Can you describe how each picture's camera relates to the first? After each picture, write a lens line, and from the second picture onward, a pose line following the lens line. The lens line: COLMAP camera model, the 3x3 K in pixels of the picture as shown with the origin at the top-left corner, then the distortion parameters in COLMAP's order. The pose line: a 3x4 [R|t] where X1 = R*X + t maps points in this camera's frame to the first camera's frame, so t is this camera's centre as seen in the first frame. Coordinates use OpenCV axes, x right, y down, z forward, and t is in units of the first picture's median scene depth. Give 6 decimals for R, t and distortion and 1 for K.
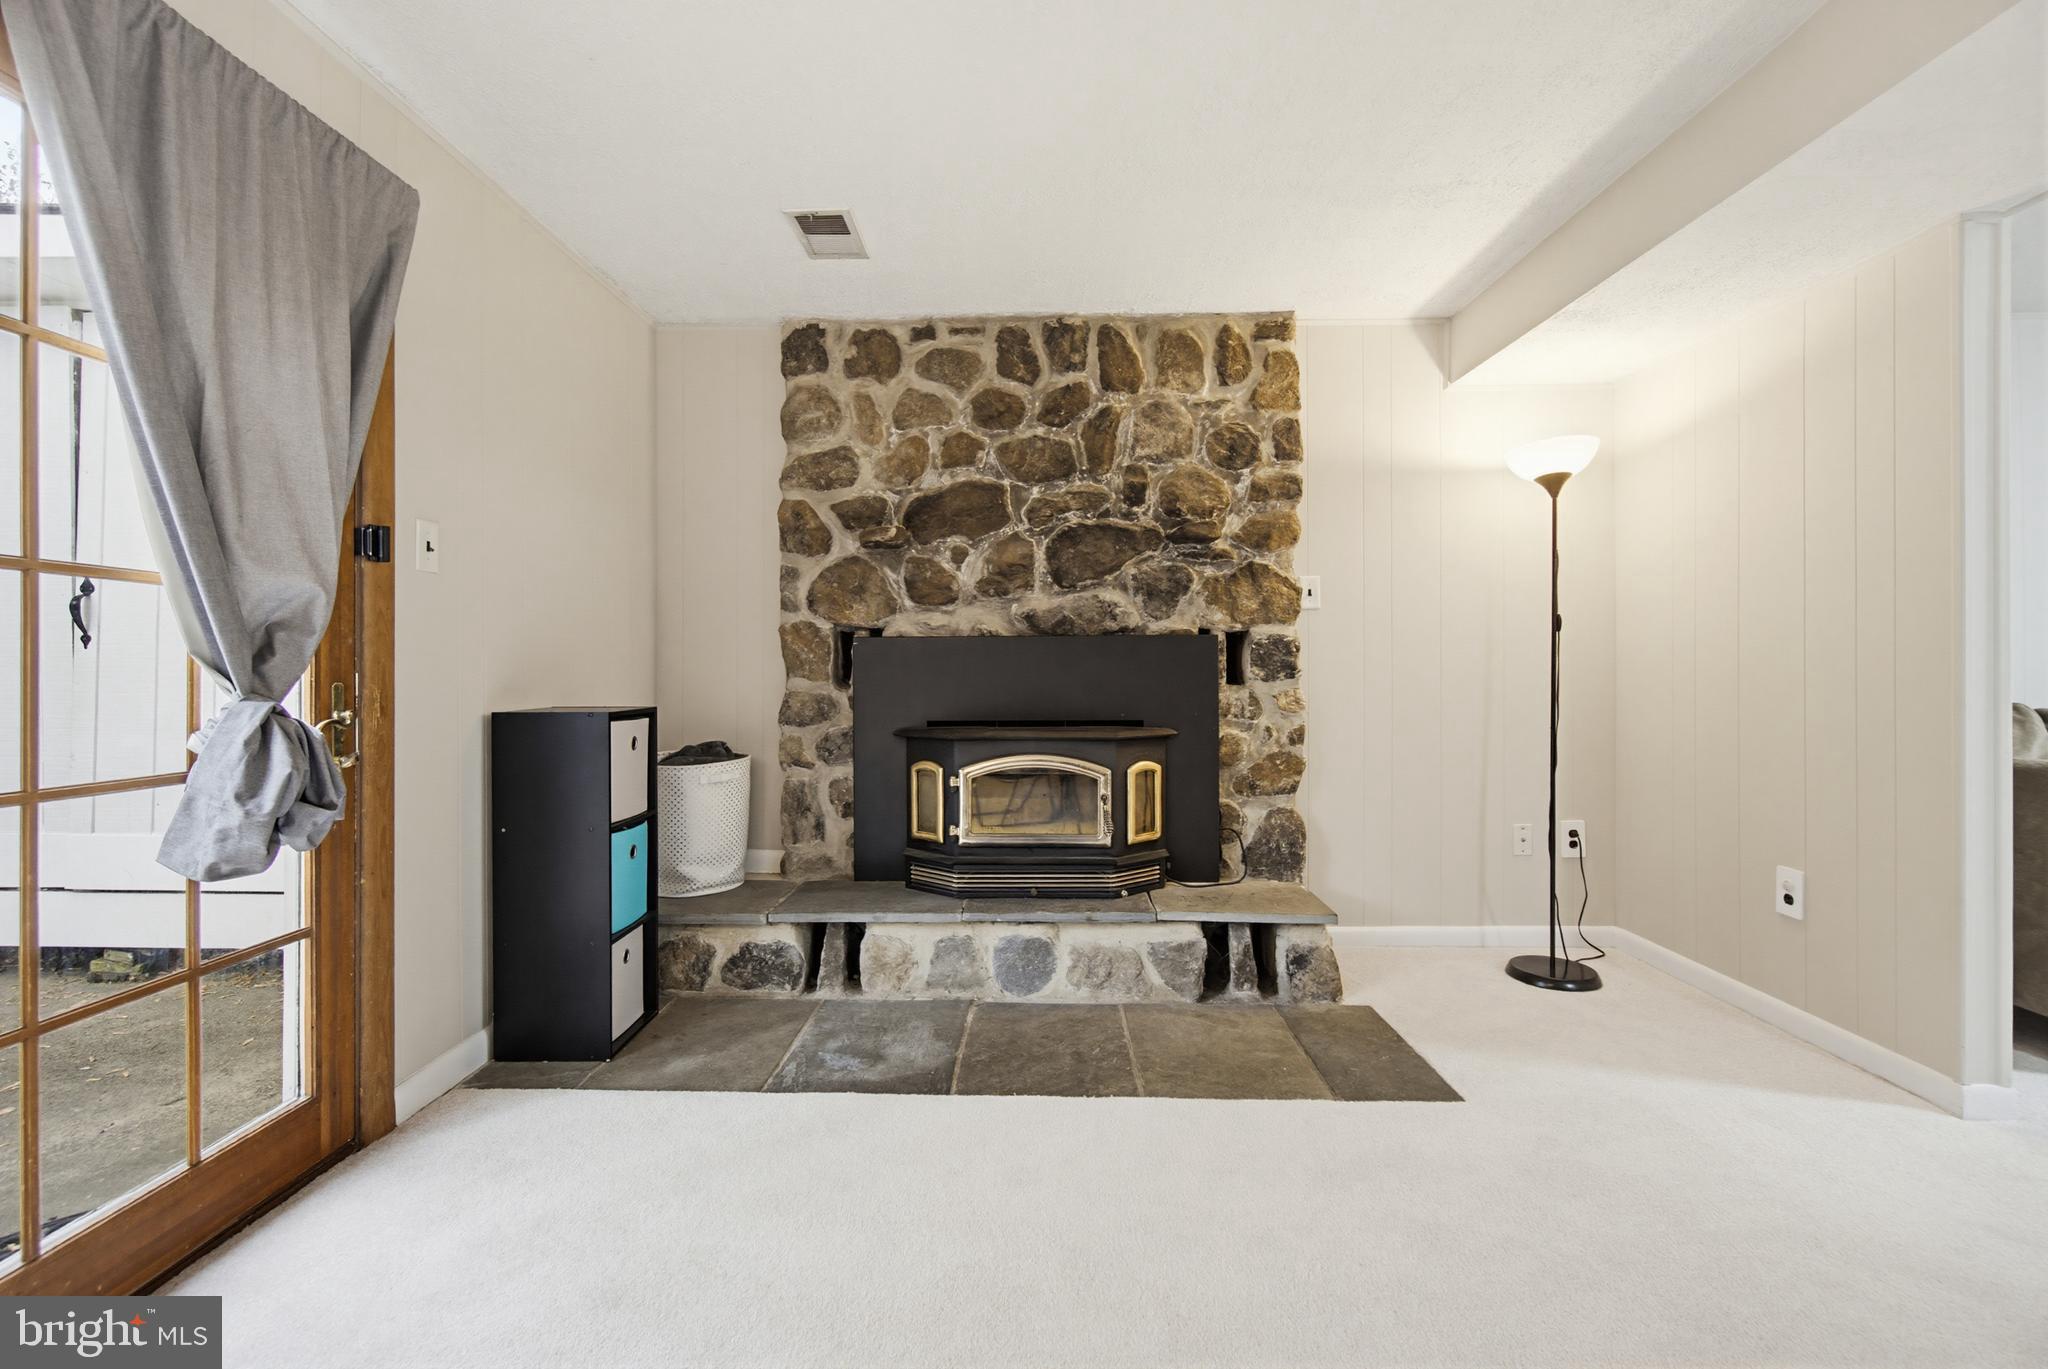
lens RADIAL K [[883.3, 0, 1026.0], [0, 883.3, 667.8], [0, 0, 1]] dist [-0.002269, 0.001258]
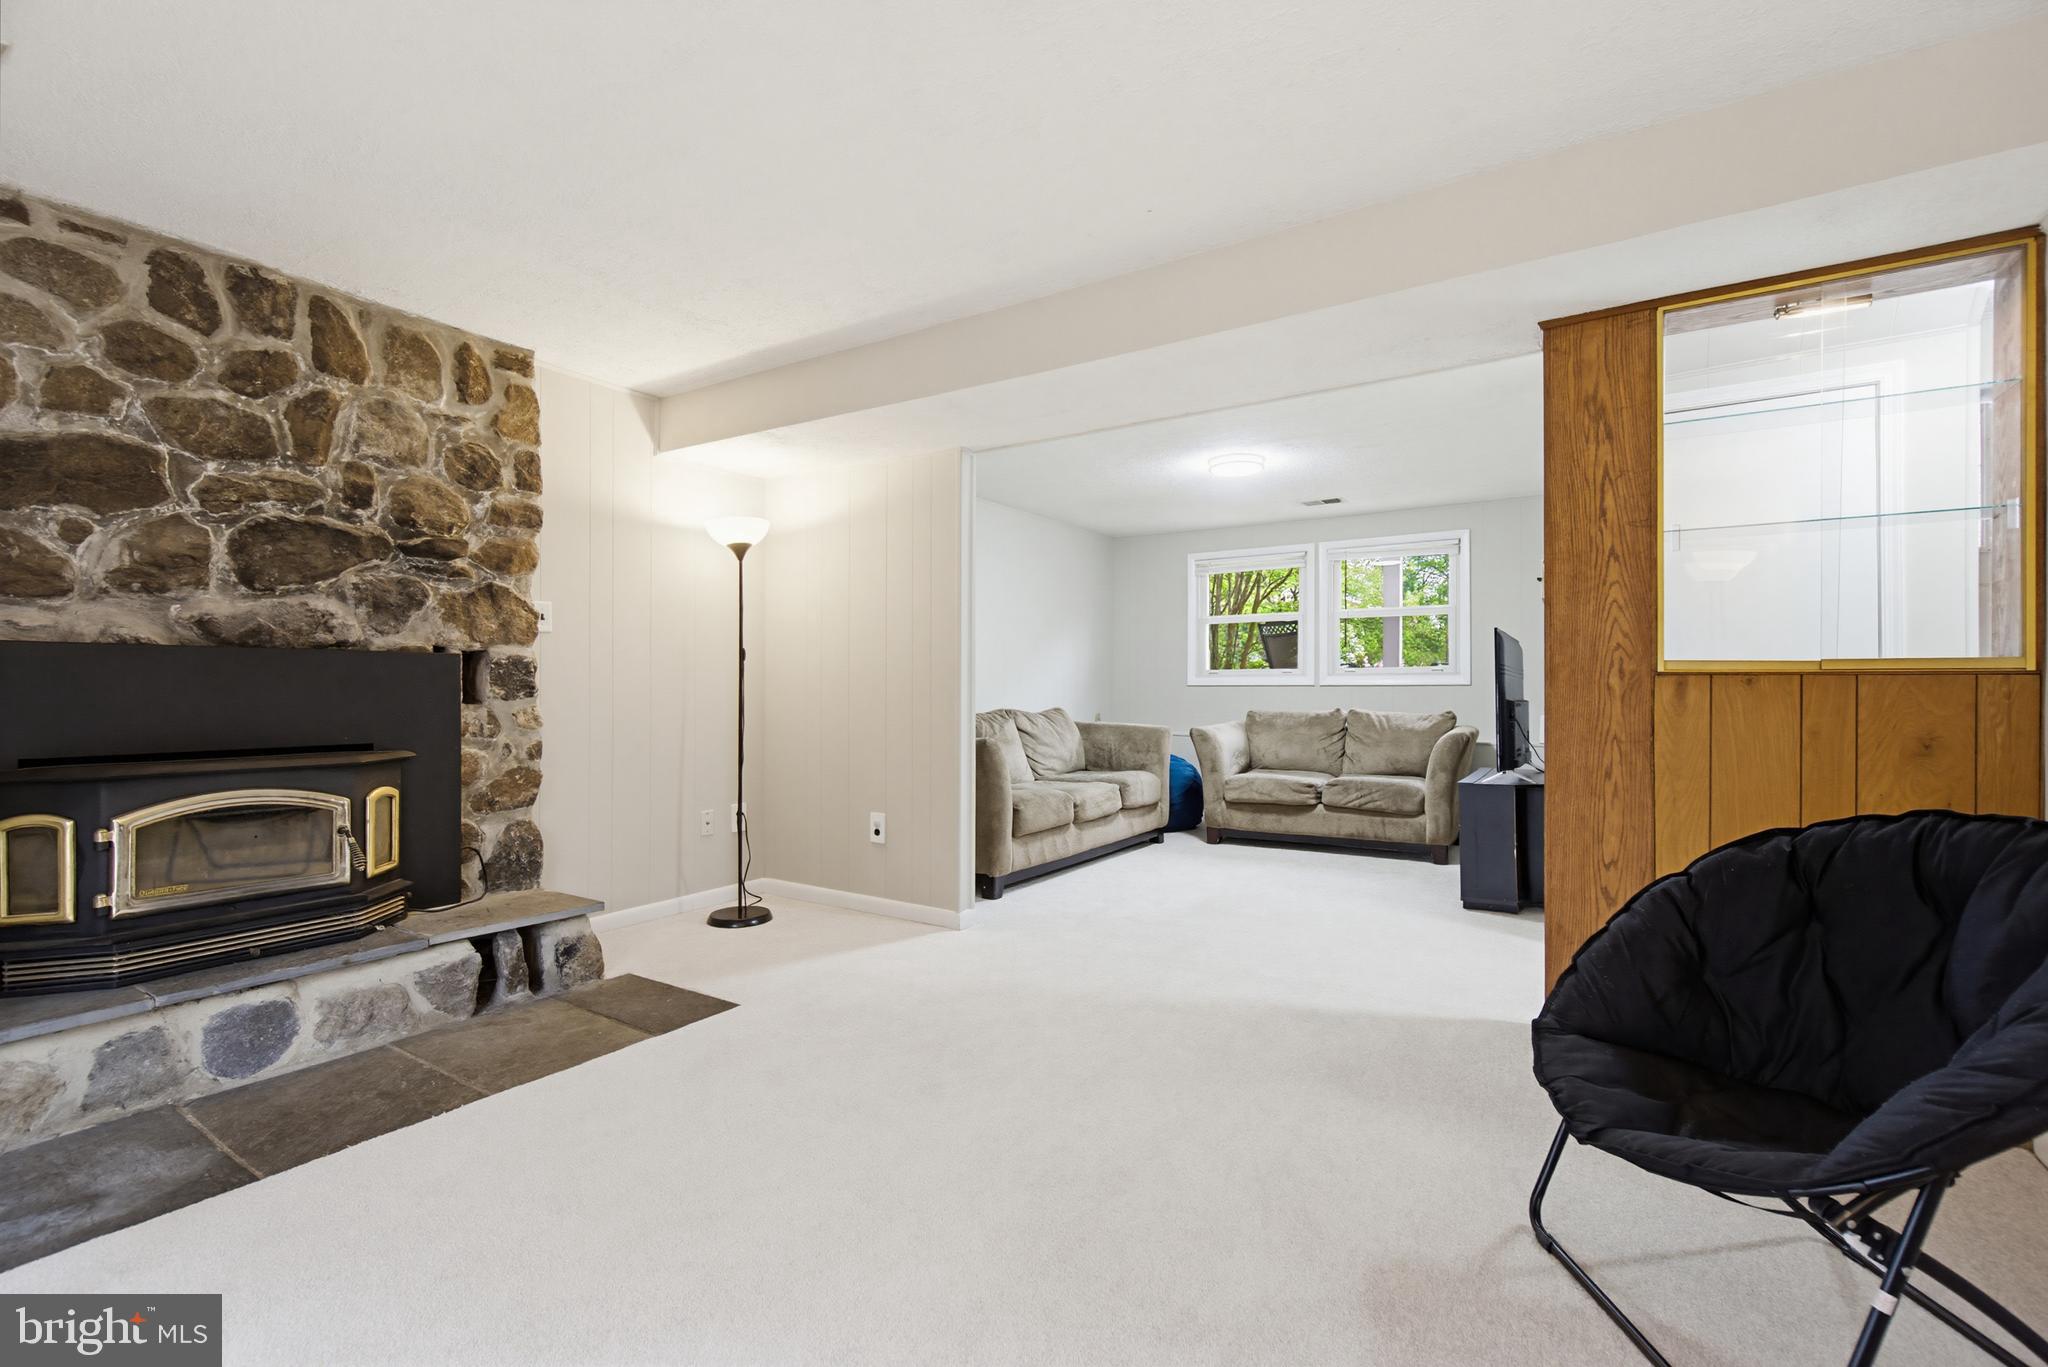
lens RADIAL K [[880.5, 0, 1023.9], [0, 880.5, 685.9], [0, 0, 1]] dist [-0.000922, -0.000601]
pose [[0.524197, 0.006276, 0.851574, -0.288808], [-0.005113, 0.999978, -0.004223, -0.000116], [-0.851582, -0.002141, 0.524218, -0.058460]]
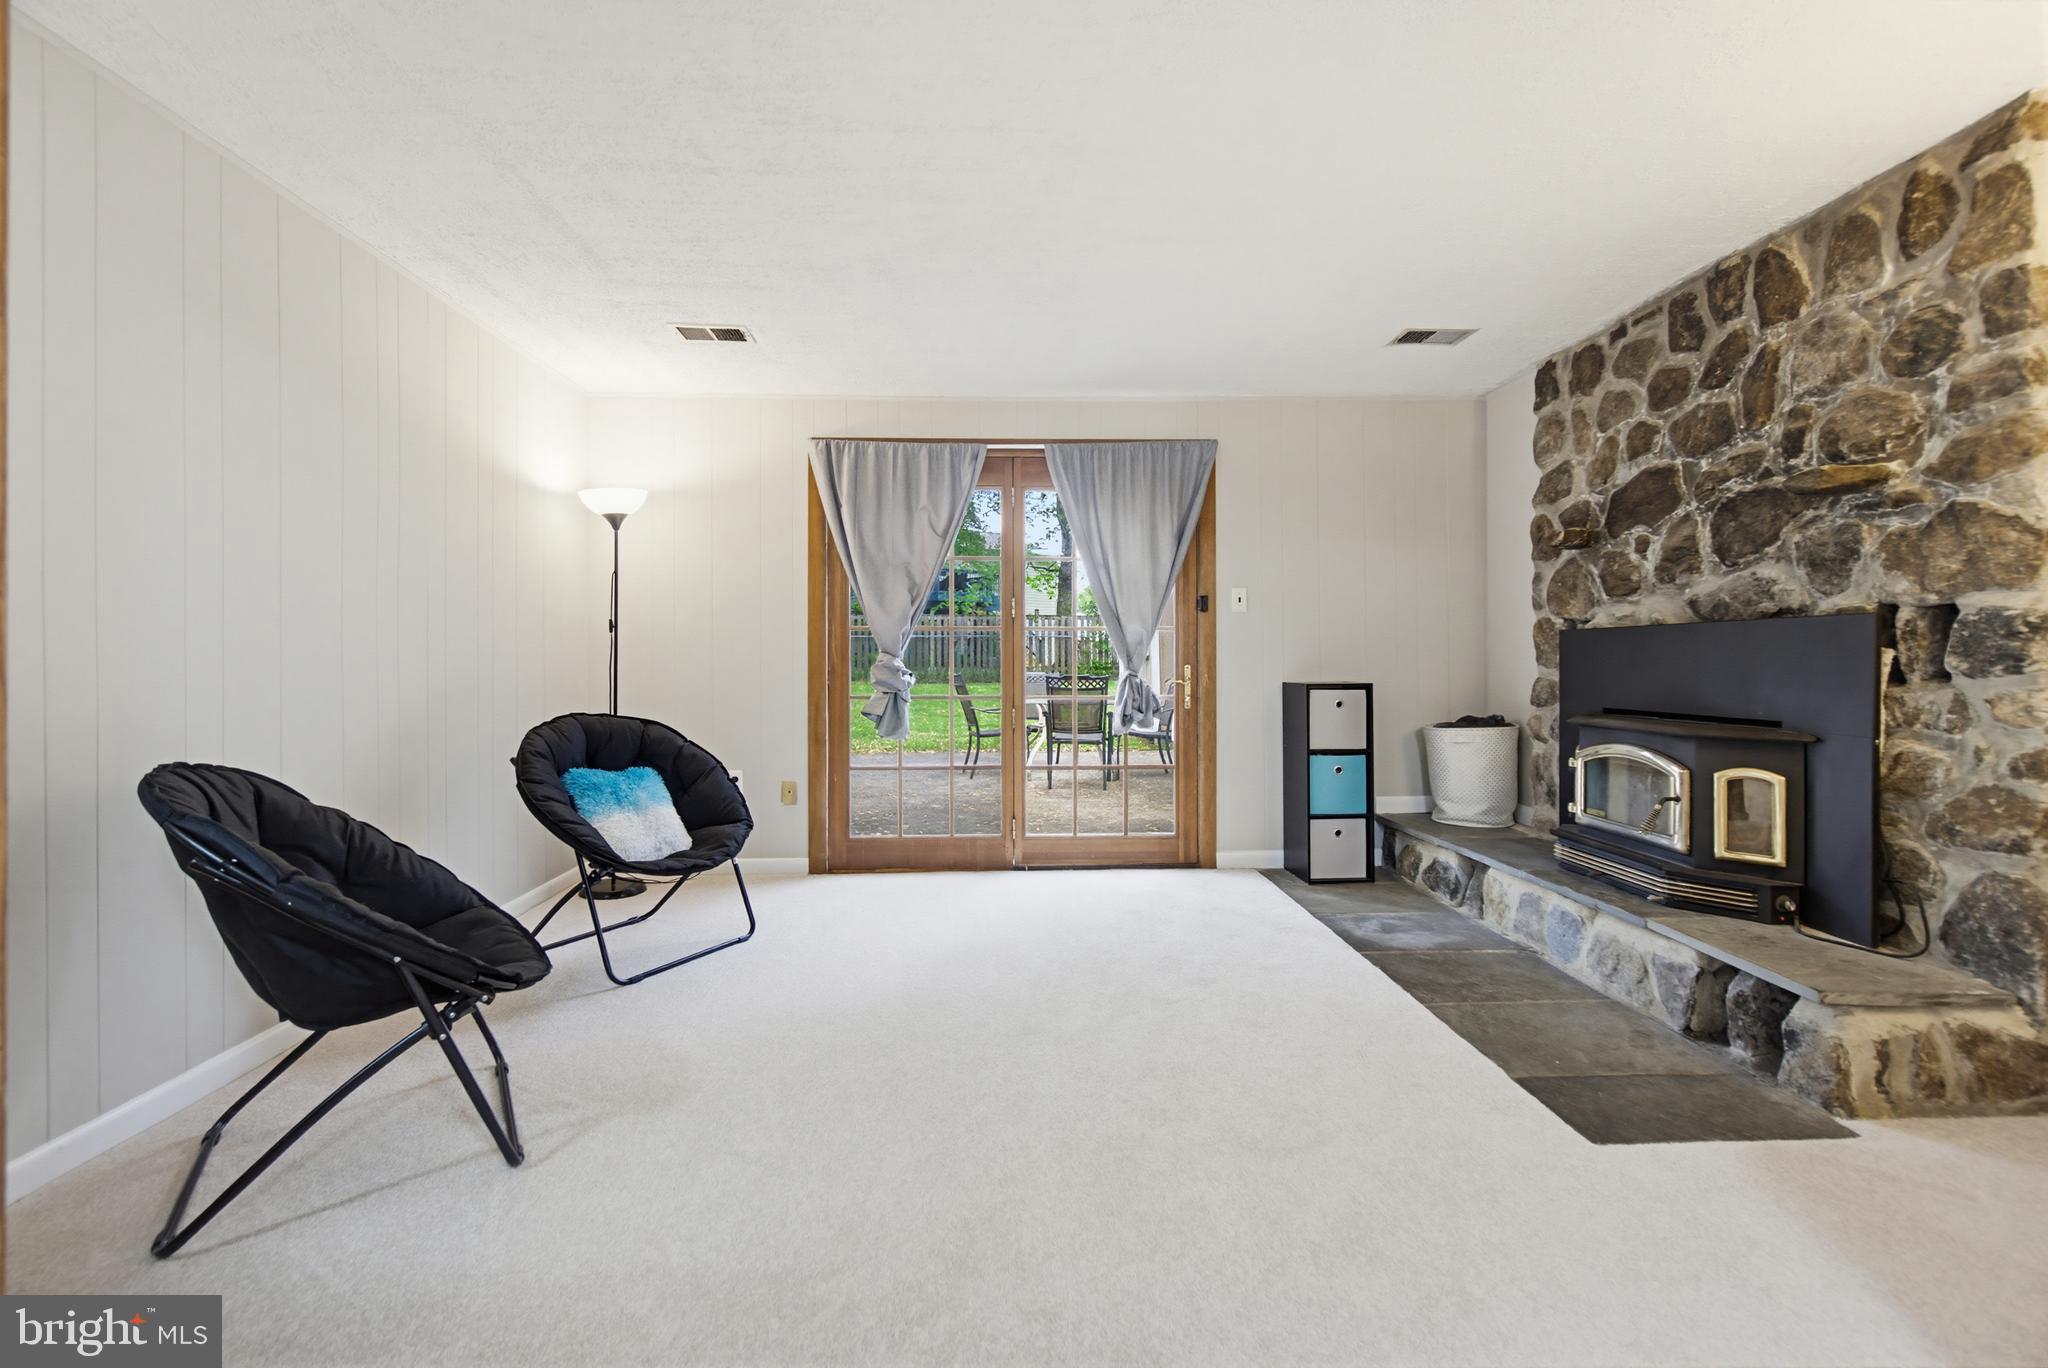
lens RADIAL K [[883.3, 0, 1022.5], [0, 883.3, 657.4], [0, 0, 1]] dist [-0.002269, 0.001258]
pose [[0.059346, 0.000233, -0.998237, 0.894877], [0.006010, 0.999982, 0.000590, -0.004645], [0.998219, -0.006035, 0.059344, 0.244698]]
